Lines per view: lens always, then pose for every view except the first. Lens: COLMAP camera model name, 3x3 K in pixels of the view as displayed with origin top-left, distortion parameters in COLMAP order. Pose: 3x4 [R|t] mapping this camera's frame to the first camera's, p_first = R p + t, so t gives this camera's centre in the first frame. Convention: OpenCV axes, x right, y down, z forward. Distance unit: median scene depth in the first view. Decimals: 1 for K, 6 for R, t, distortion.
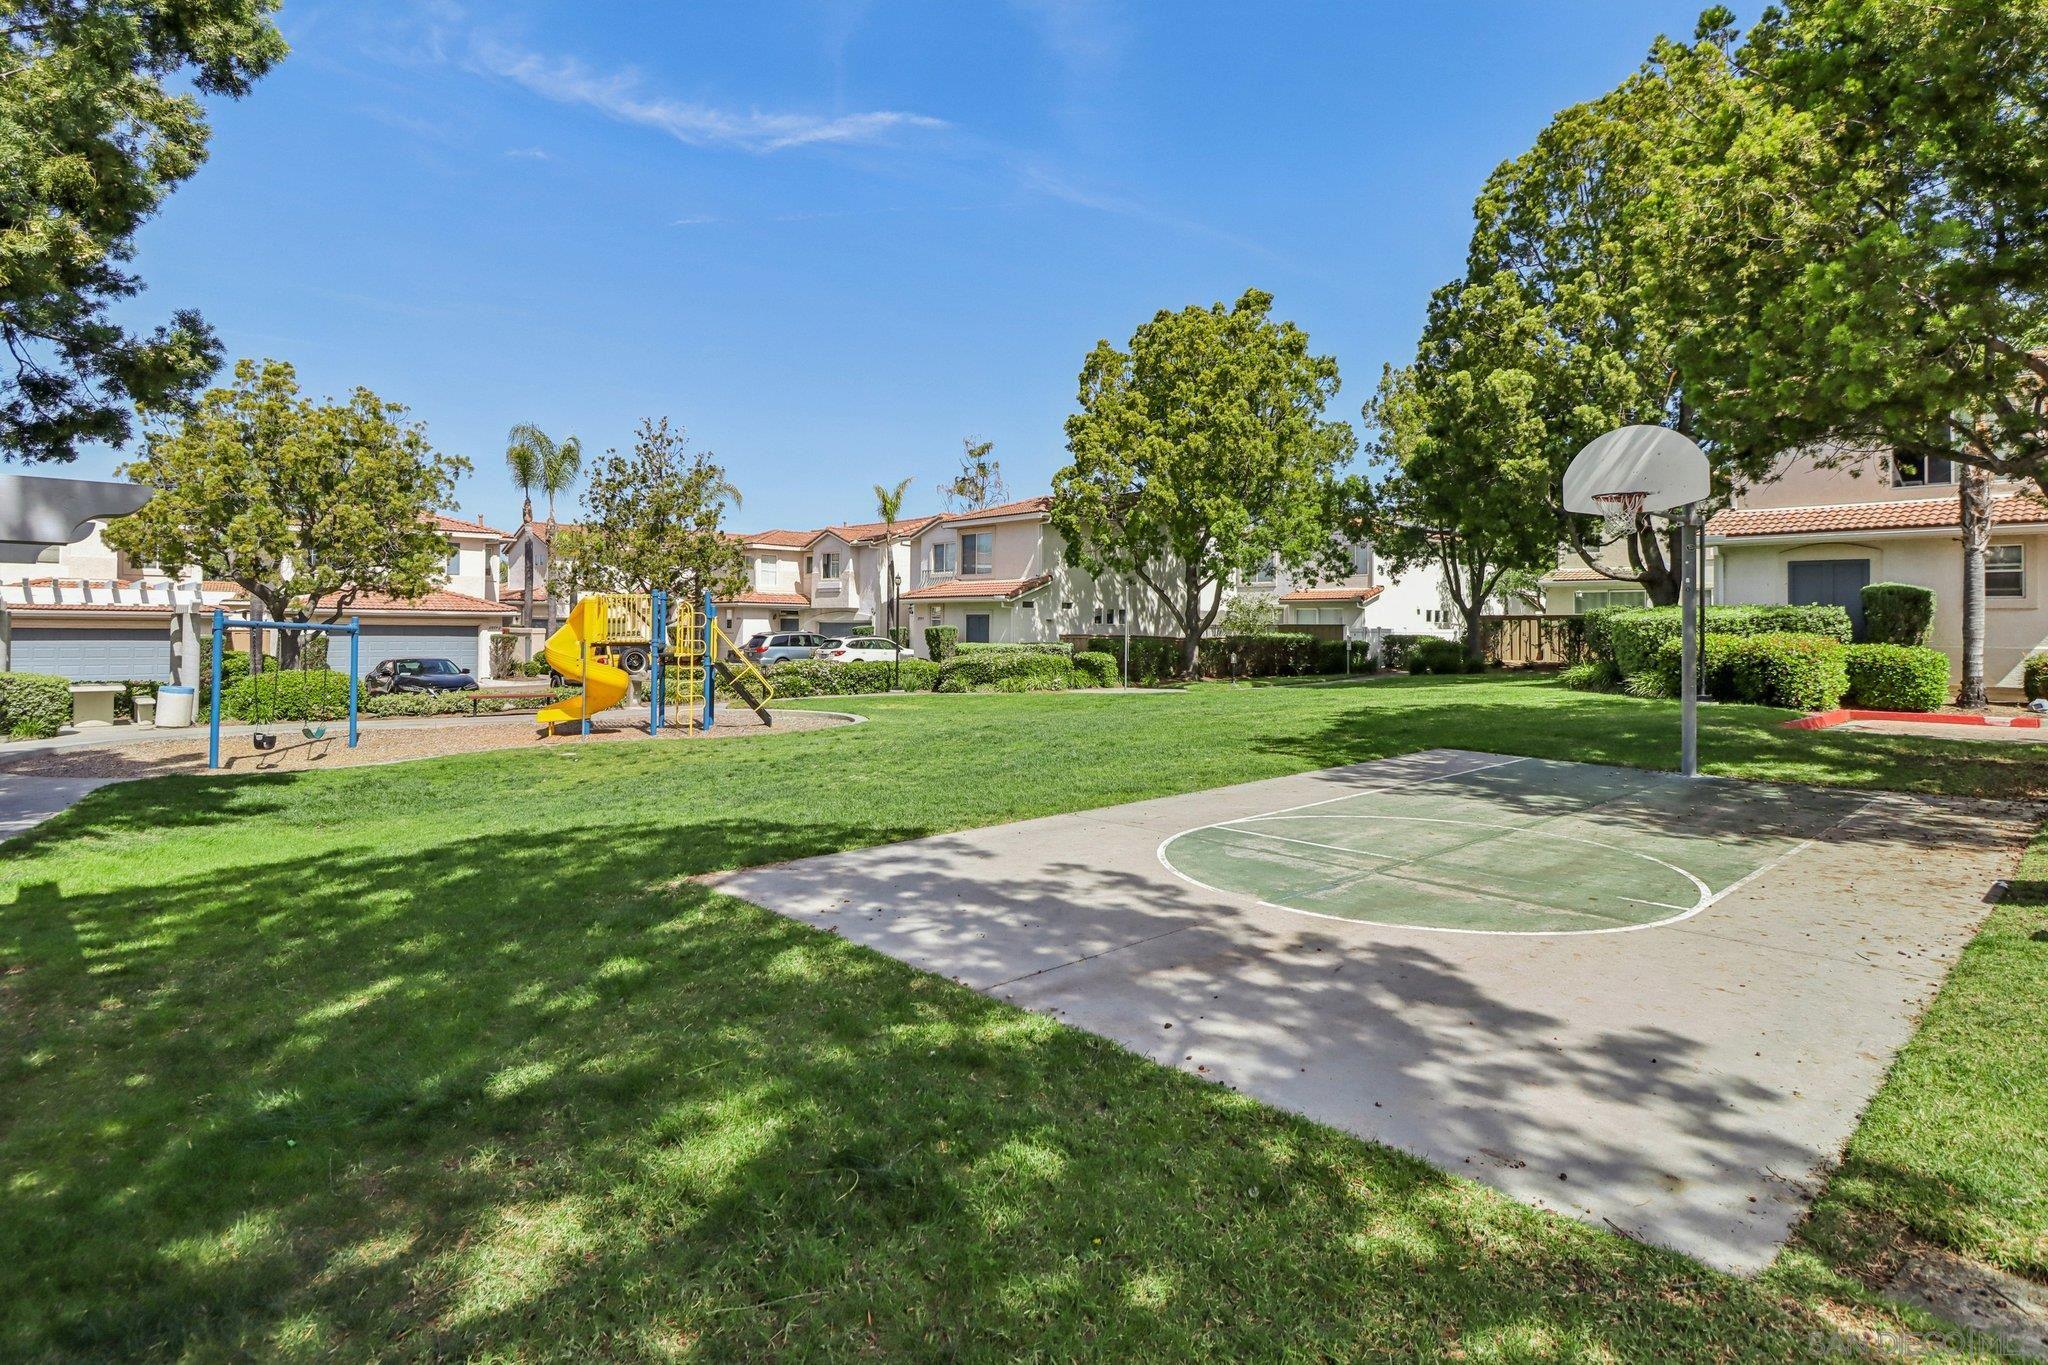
lens RADIAL K [[1059.0, 0, 1025.2], [0, 1059.0, 613.9], [0, 0, 1]] dist [-0.015297, -0.000203]
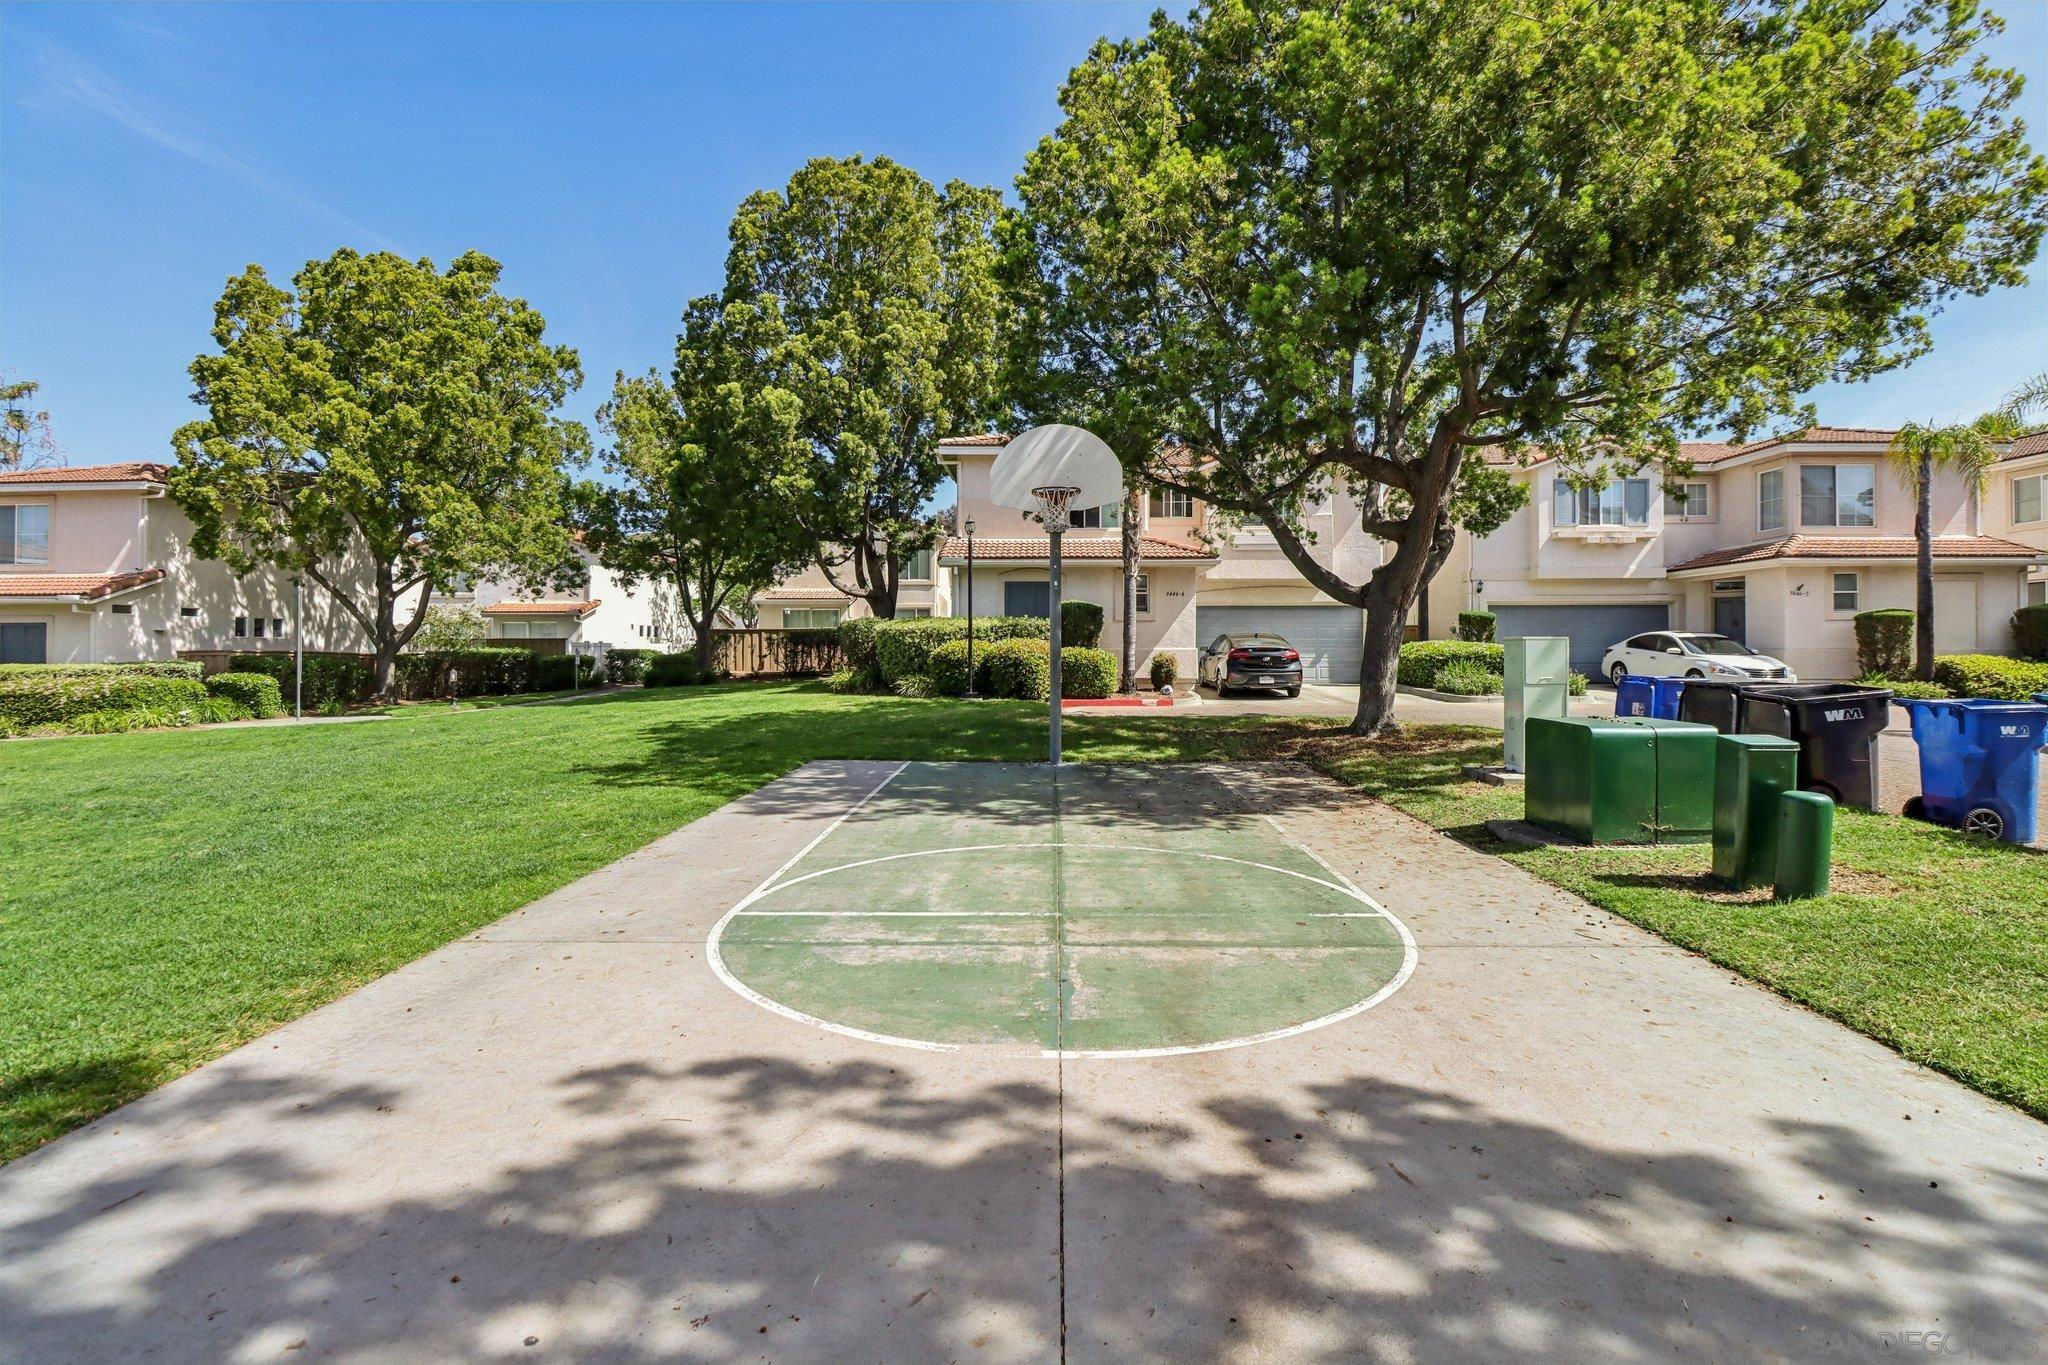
lens RADIAL K [[942.8, 0, 1026.2], [0, 942.8, 645.7], [0, 0, 1]] dist [0.000698, -0.013084]
pose [[0.690751, -0.005320, 0.723073, -0.034463], [-0.002770, 0.999946, 0.010003, 0.008792], [-0.723087, -0.008913, 0.690699, 0.139580]]
